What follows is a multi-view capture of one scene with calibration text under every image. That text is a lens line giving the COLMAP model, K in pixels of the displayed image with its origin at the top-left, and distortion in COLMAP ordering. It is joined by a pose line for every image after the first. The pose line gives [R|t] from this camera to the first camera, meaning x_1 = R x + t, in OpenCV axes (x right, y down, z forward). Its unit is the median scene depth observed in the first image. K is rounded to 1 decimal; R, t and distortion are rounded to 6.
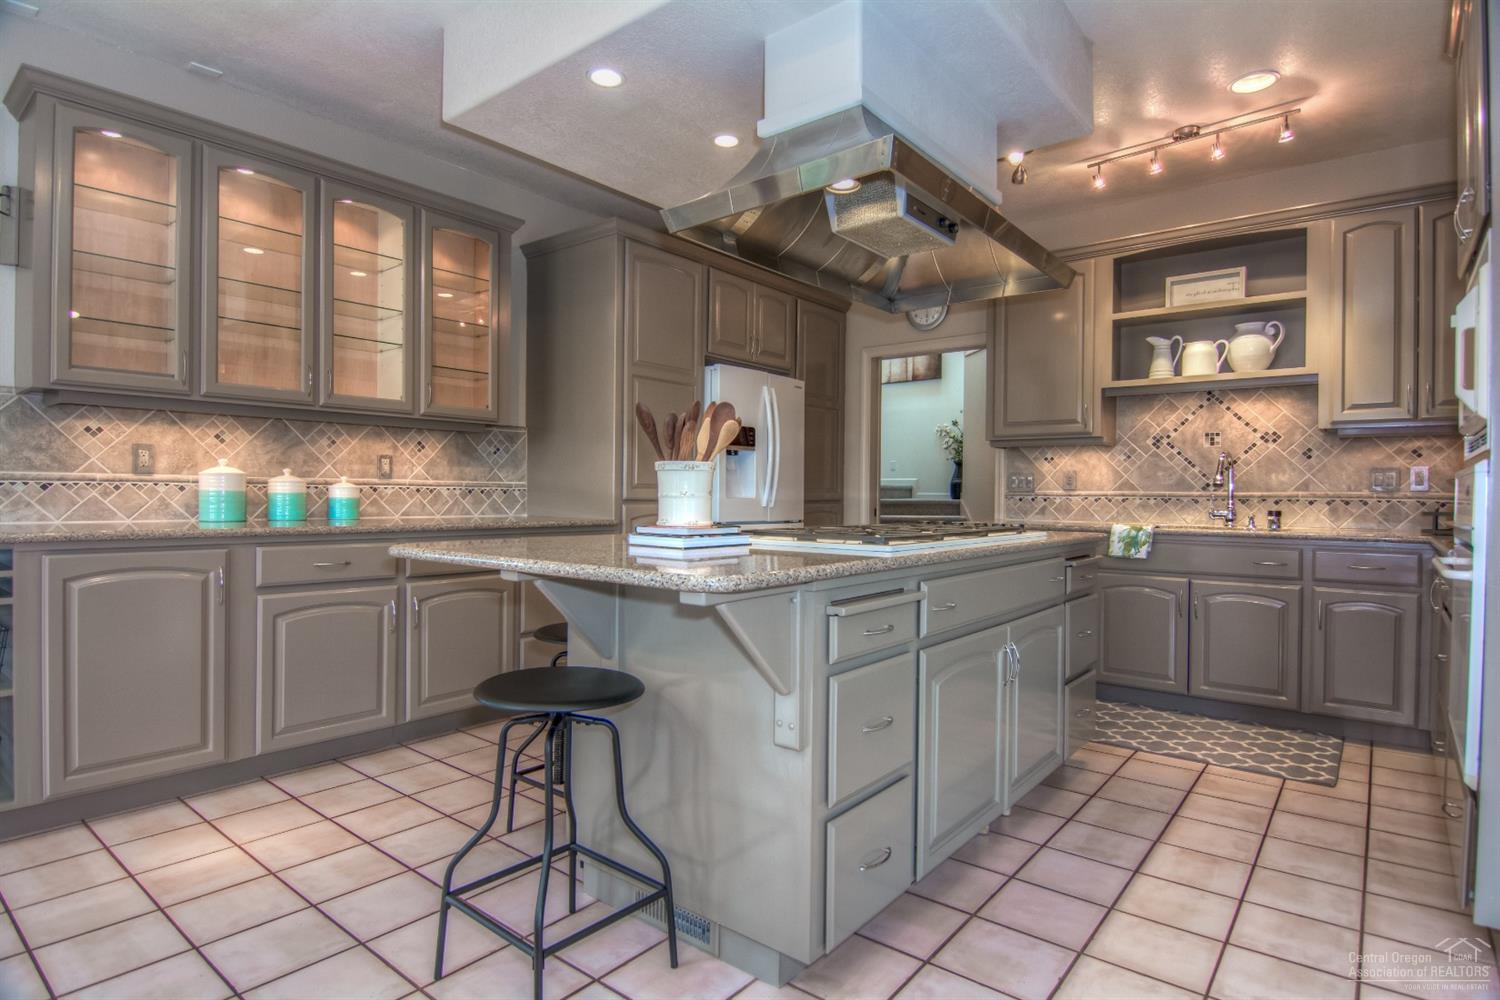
lens RADIAL K [[789.7, 0, 745.9], [0, 789.7, 500.0], [0, 0, 1]] dist [0.004109, -0.017163]
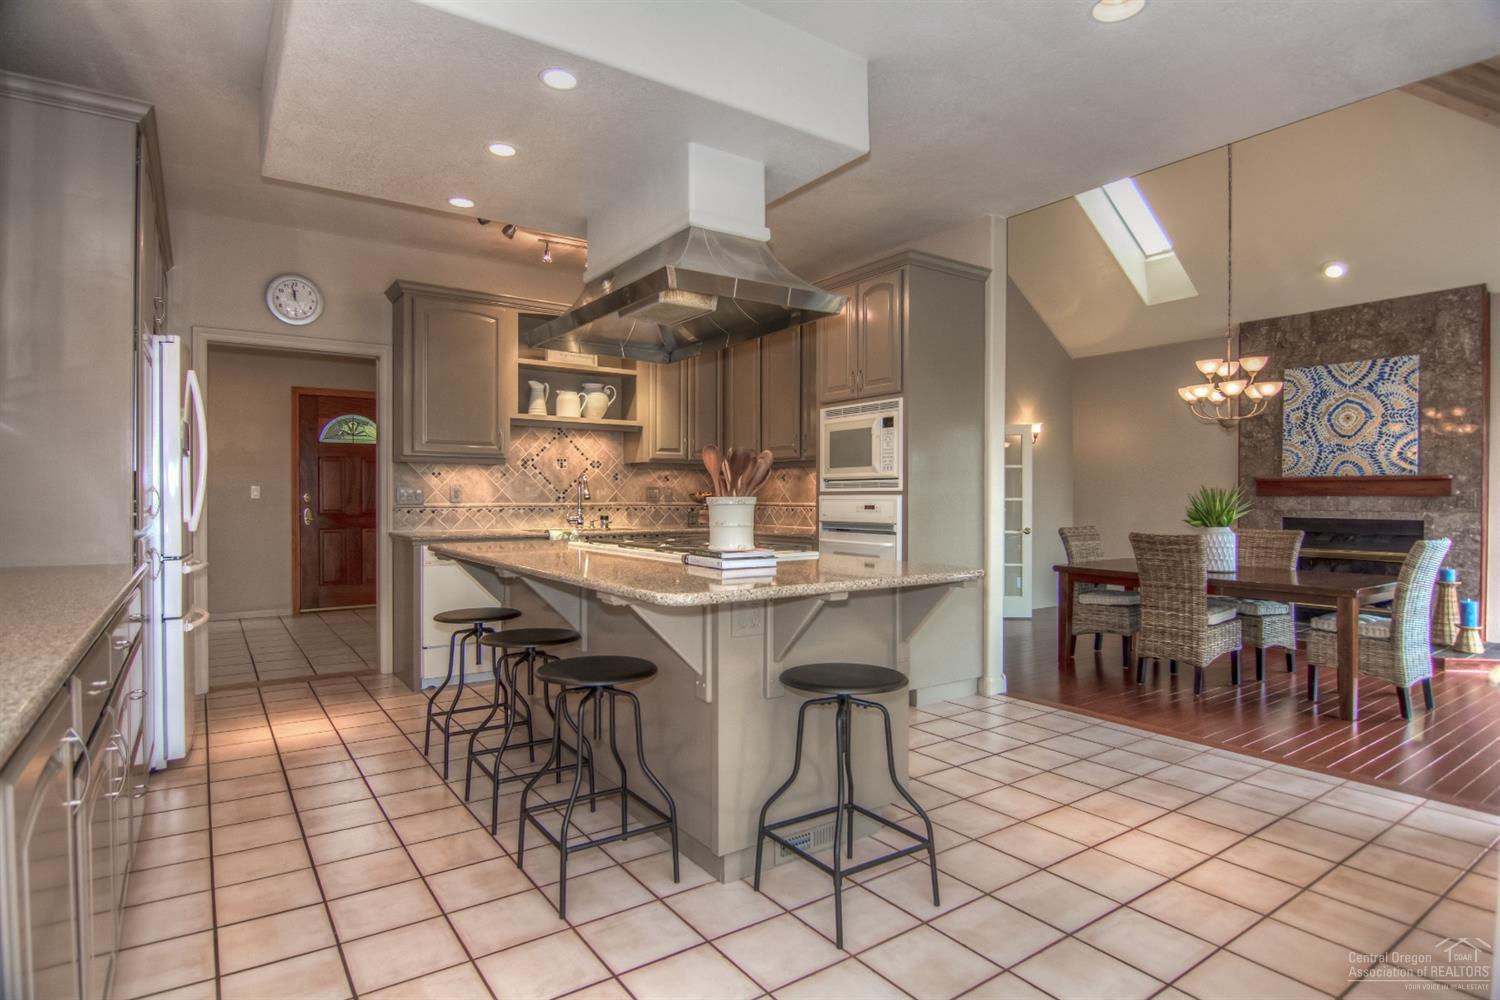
lens RADIAL K [[789.7, 0, 745.9], [0, 789.7, 500.0], [0, 0, 1]] dist [0.004109, -0.017163]
pose [[0.278549, -0.013163, 0.960332, -0.614223], [0.009042, 0.999898, 0.011083, -0.027331], [-0.960379, 0.005596, 0.278640, 0.326410]]
